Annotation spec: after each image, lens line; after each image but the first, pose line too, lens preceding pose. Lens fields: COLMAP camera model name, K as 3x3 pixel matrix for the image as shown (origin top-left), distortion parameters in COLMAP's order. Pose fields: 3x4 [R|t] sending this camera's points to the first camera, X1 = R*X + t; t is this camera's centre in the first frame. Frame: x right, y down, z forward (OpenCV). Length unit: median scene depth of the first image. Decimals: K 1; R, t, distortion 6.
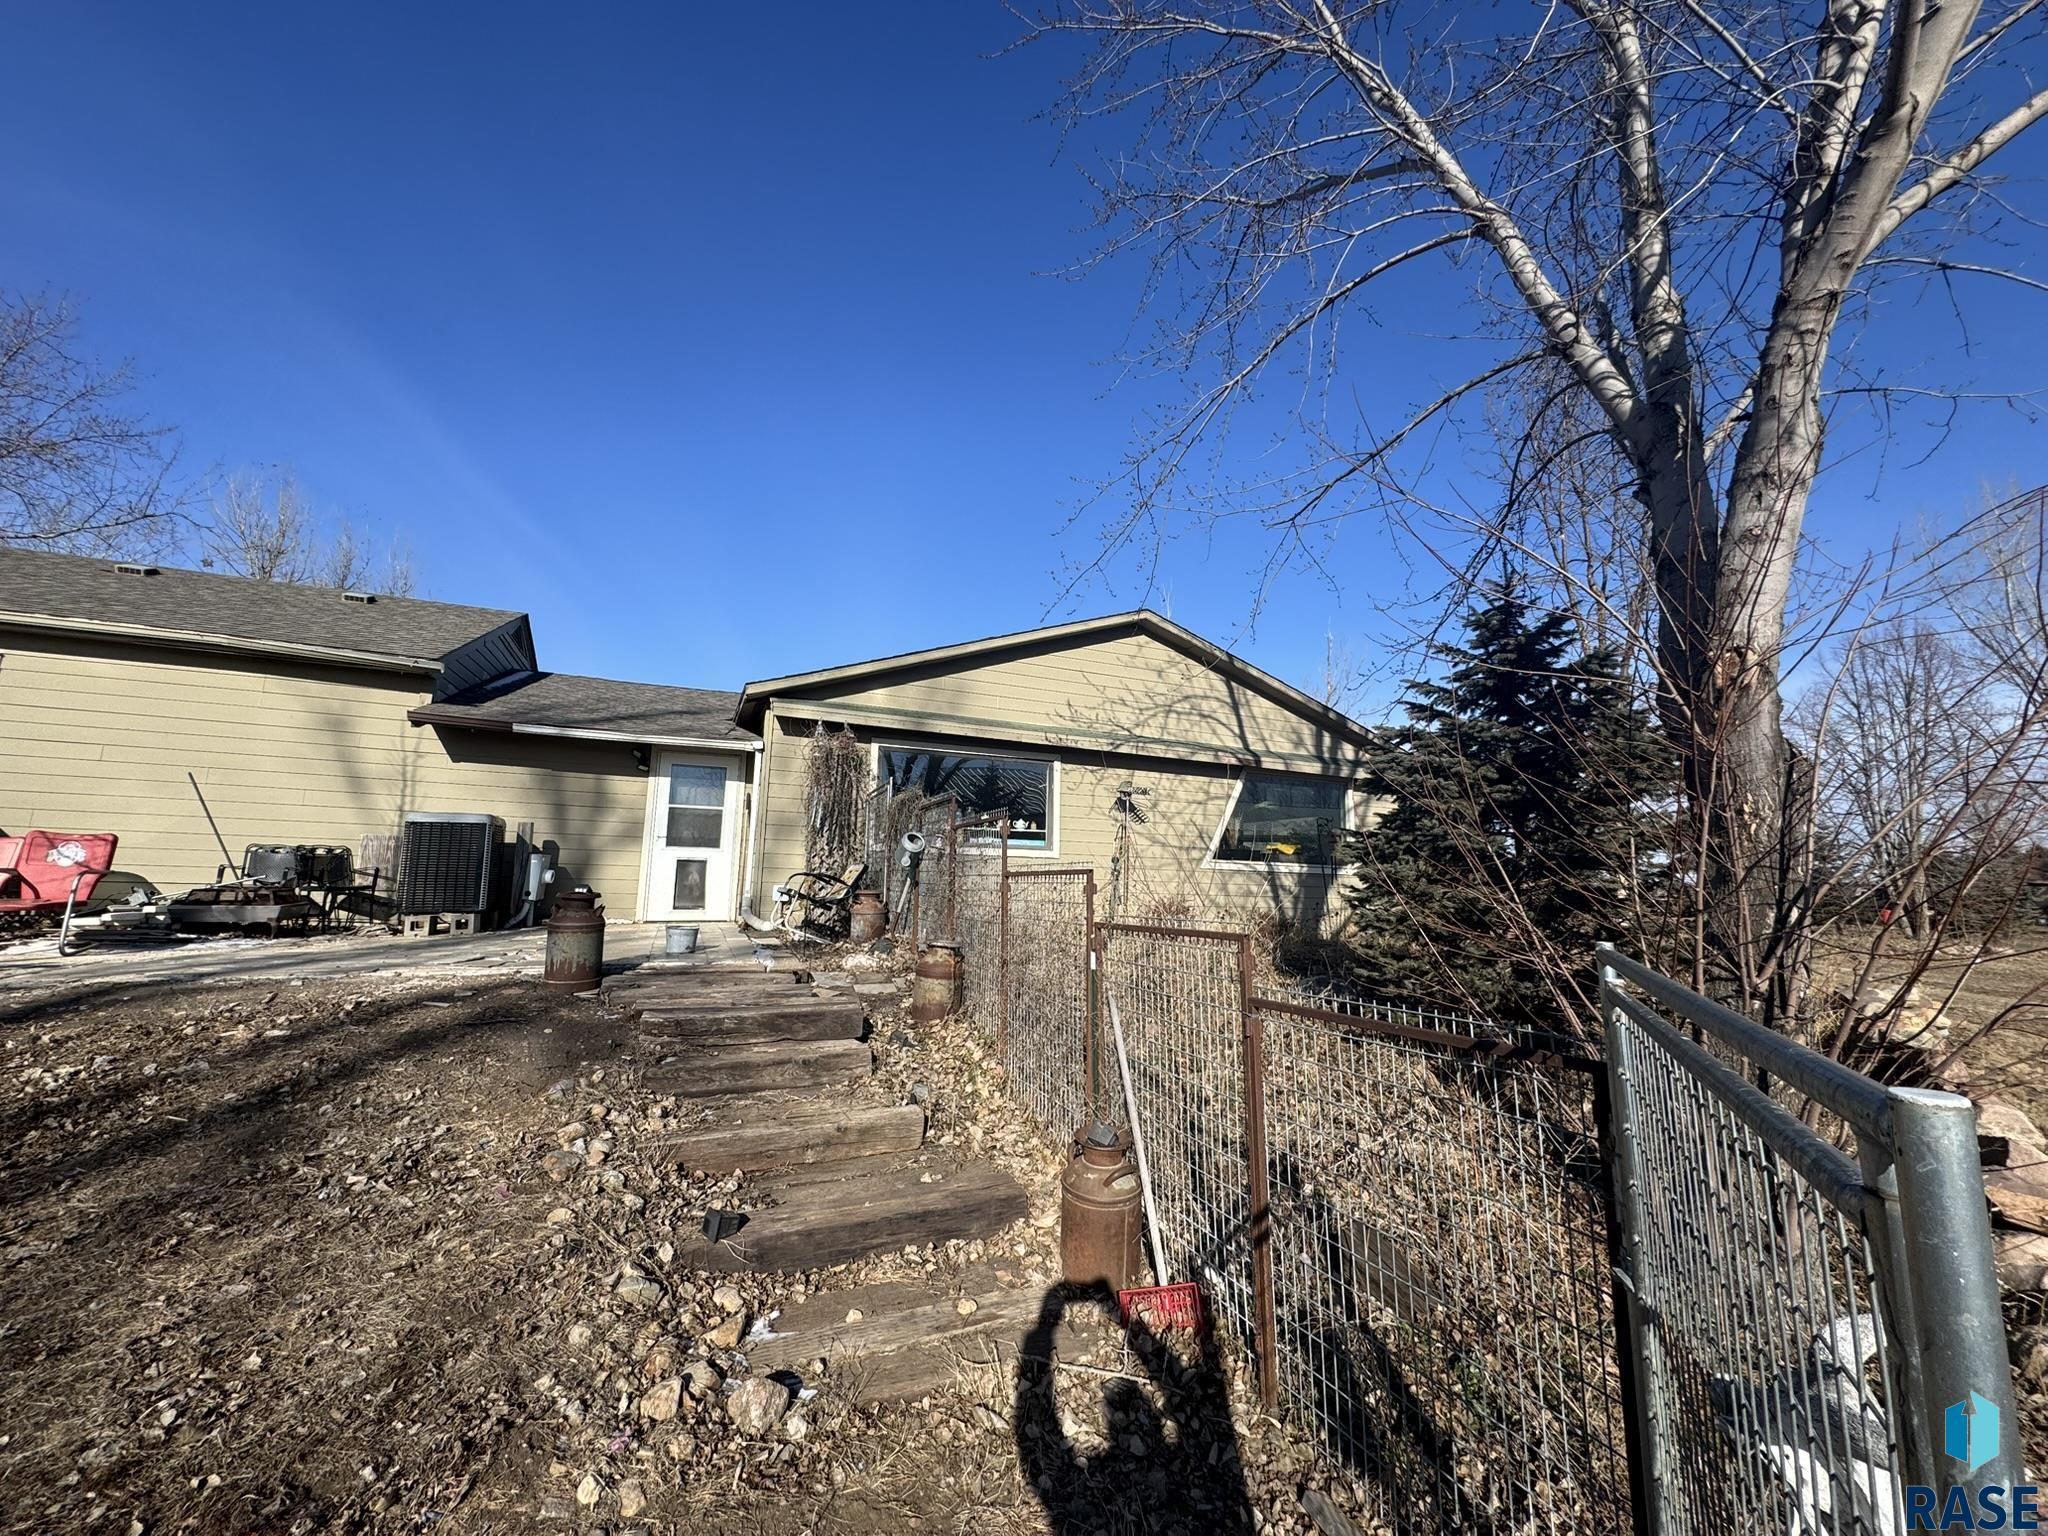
lens RADIAL K [[812.6, 0, 1027.9], [0, 812.6, 769.8], [0, 0, 1]] dist [-0.003790, 0.000124]
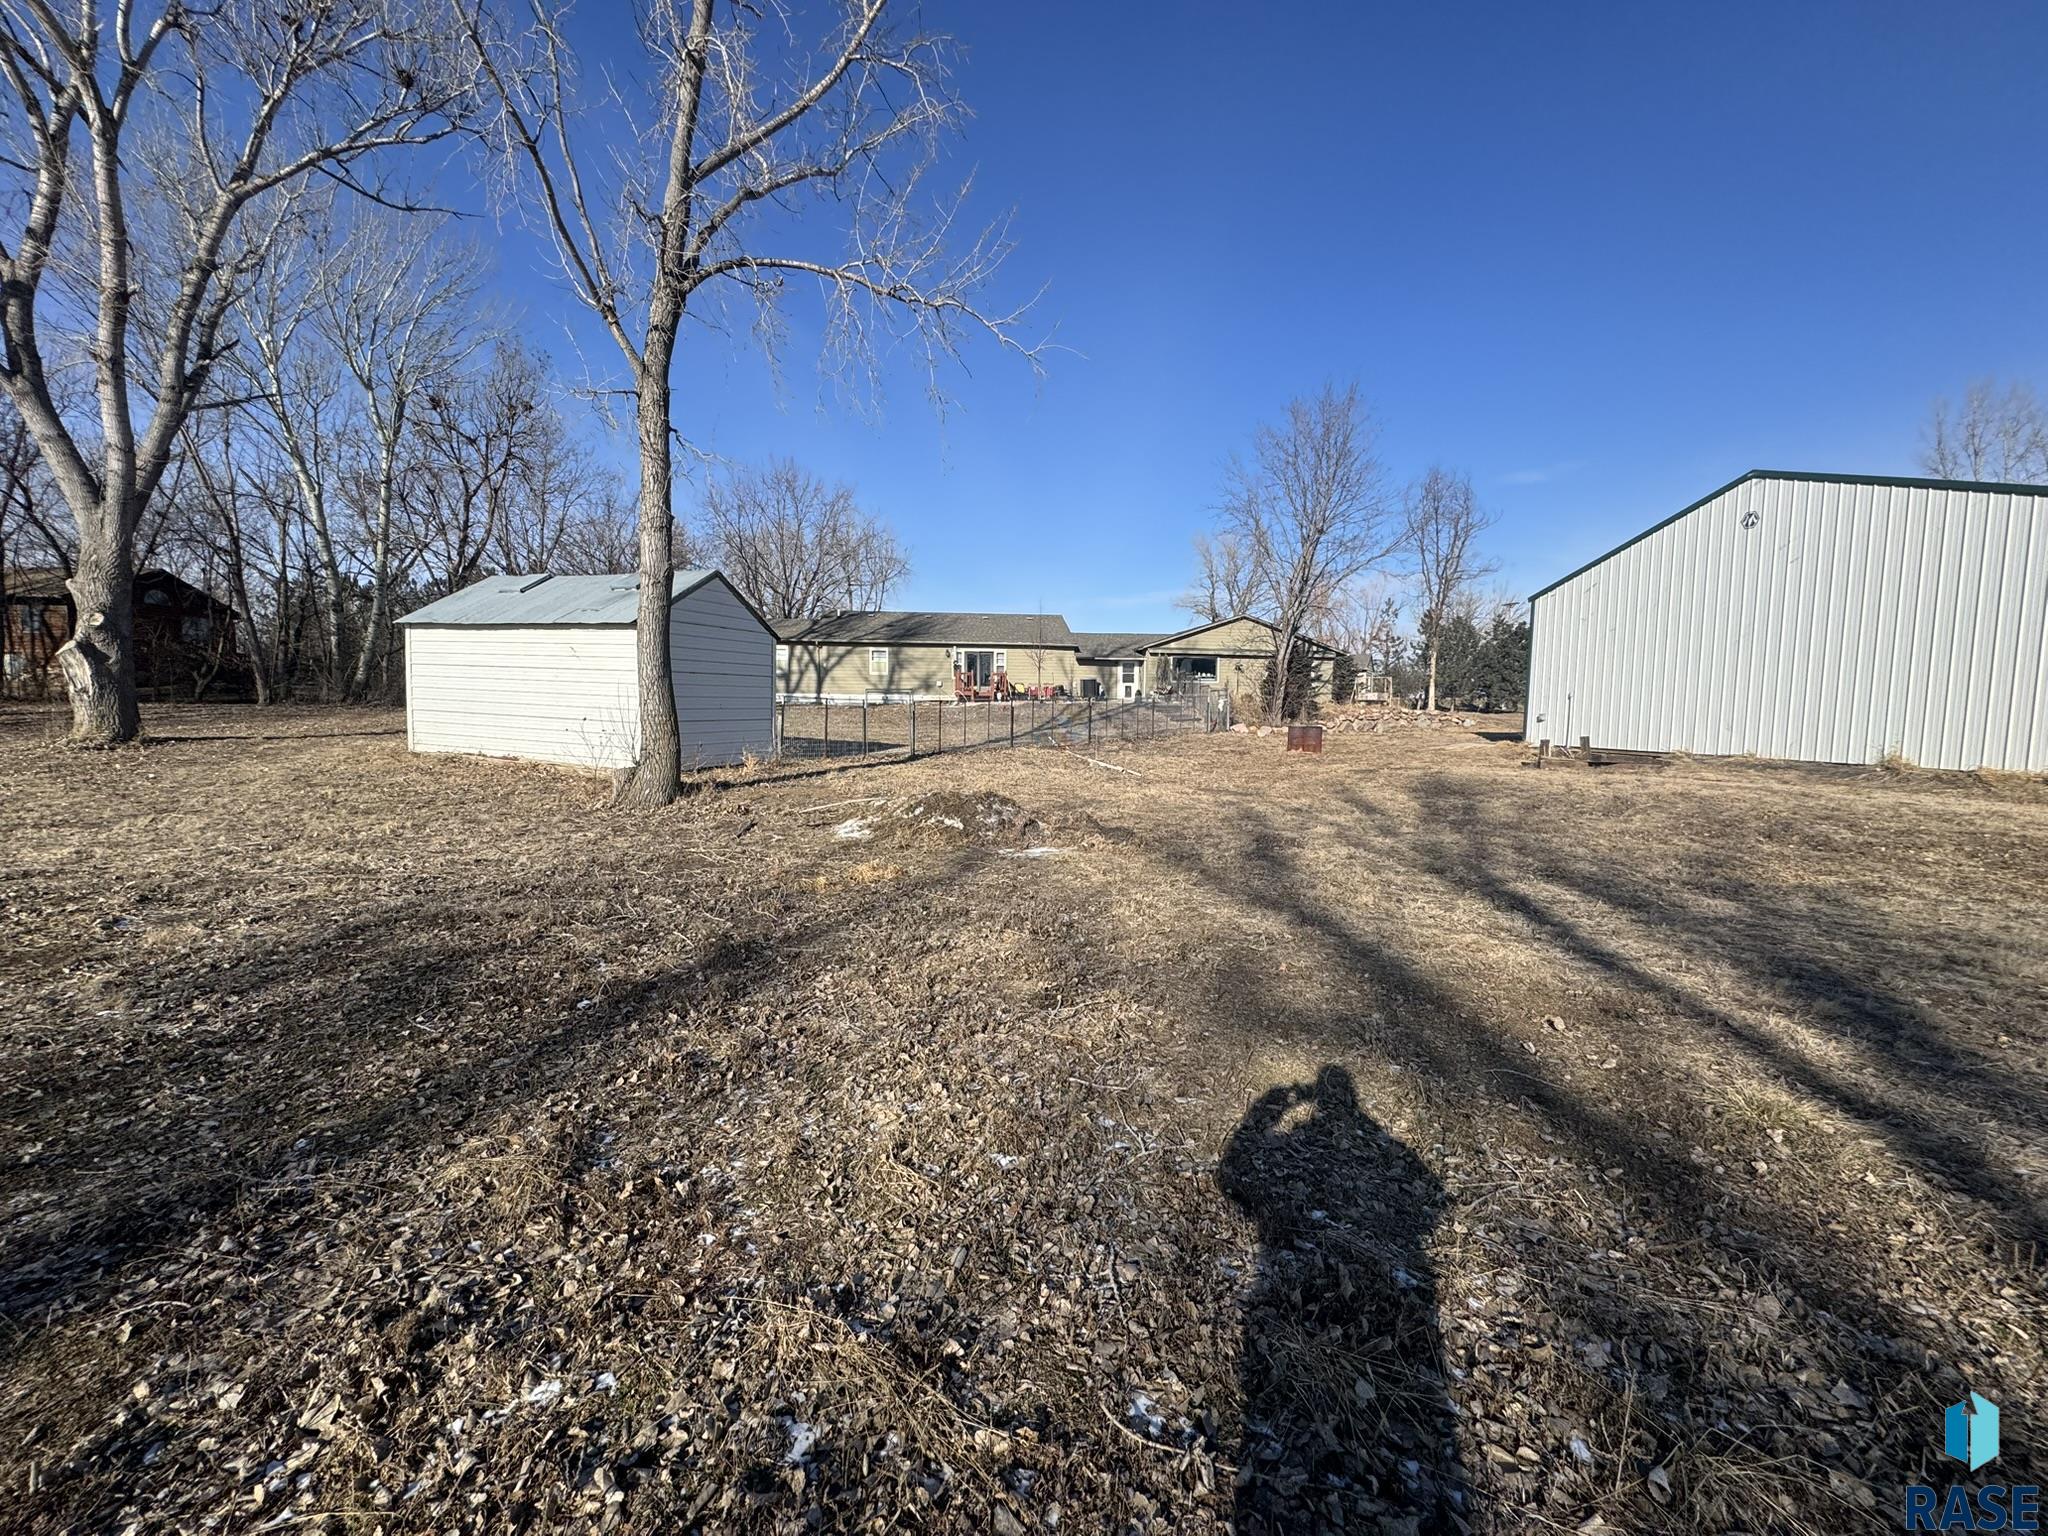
lens RADIAL K [[812.6, 0, 982.2], [0, 812.6, 771.4], [0, 0, 1]] dist [-0.003790, 0.000124]
pose [[0.958409, 0.009914, -0.285227, 0.060861], [0.053076, 0.975771, 0.212258, -0.336213], [0.280421, -0.218569, 0.934661, -2.794402]]
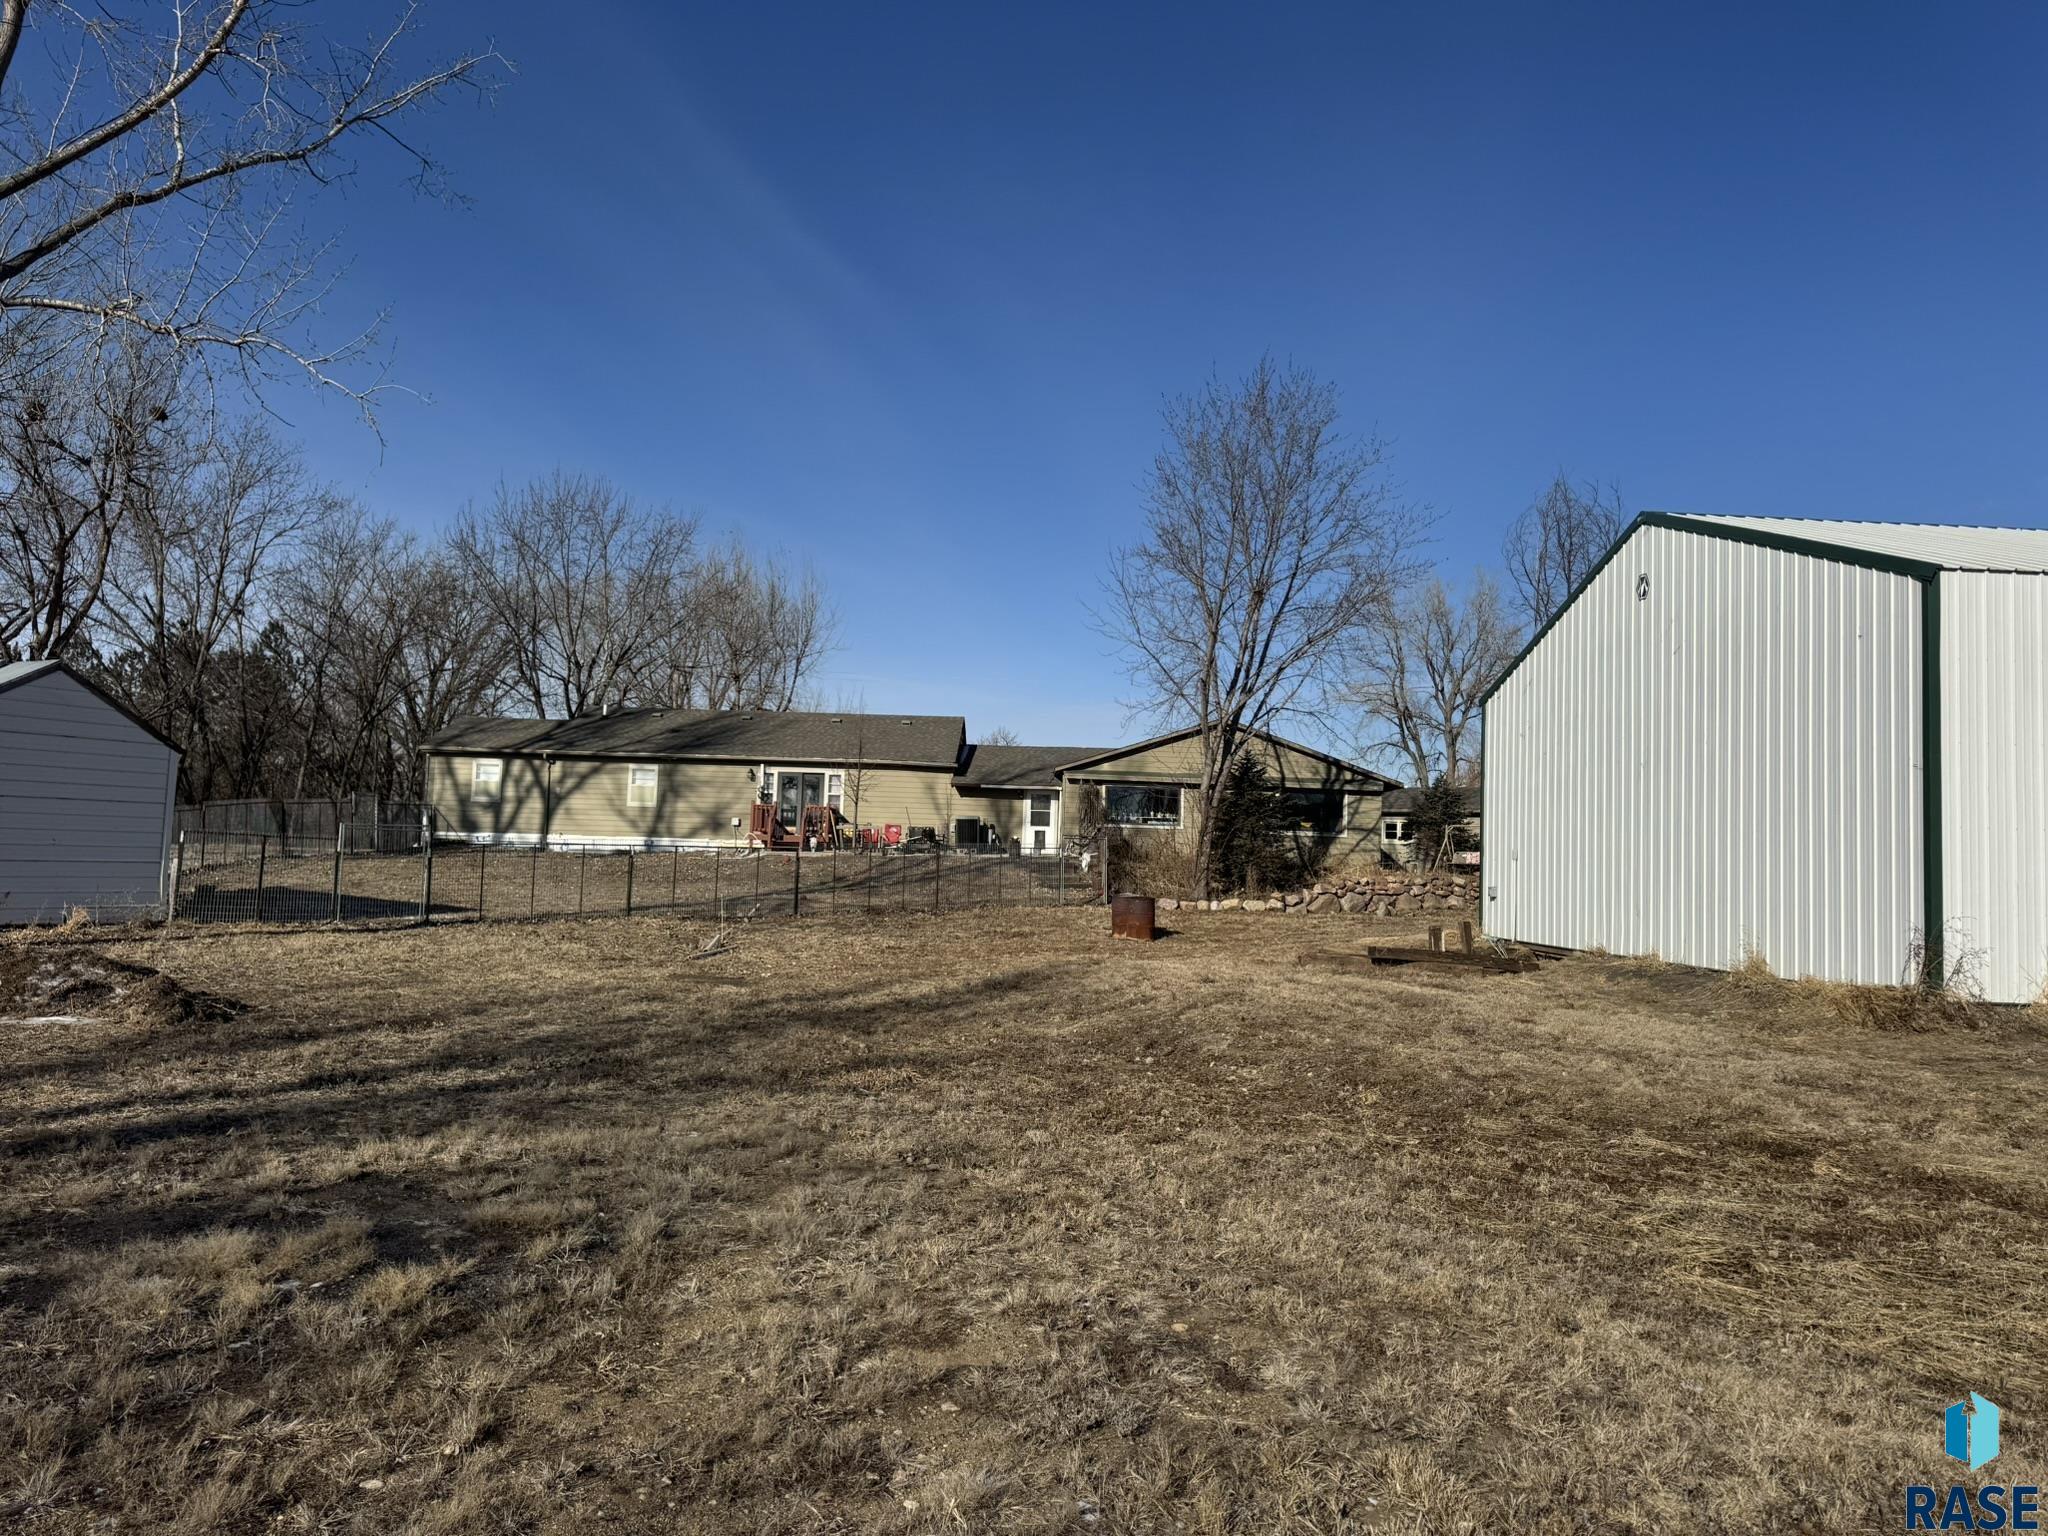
lens RADIAL K [[1437.1, 0, 1016.0], [0, 1437.1, 750.3], [0, 0, 1]] dist [0.068543, -0.082454]
pose [[0.916959, -0.024340, -0.398238, 1.166622], [0.046305, 0.997885, 0.045629, -0.309896], [0.396285, -0.060280, 0.916147, -2.782631]]
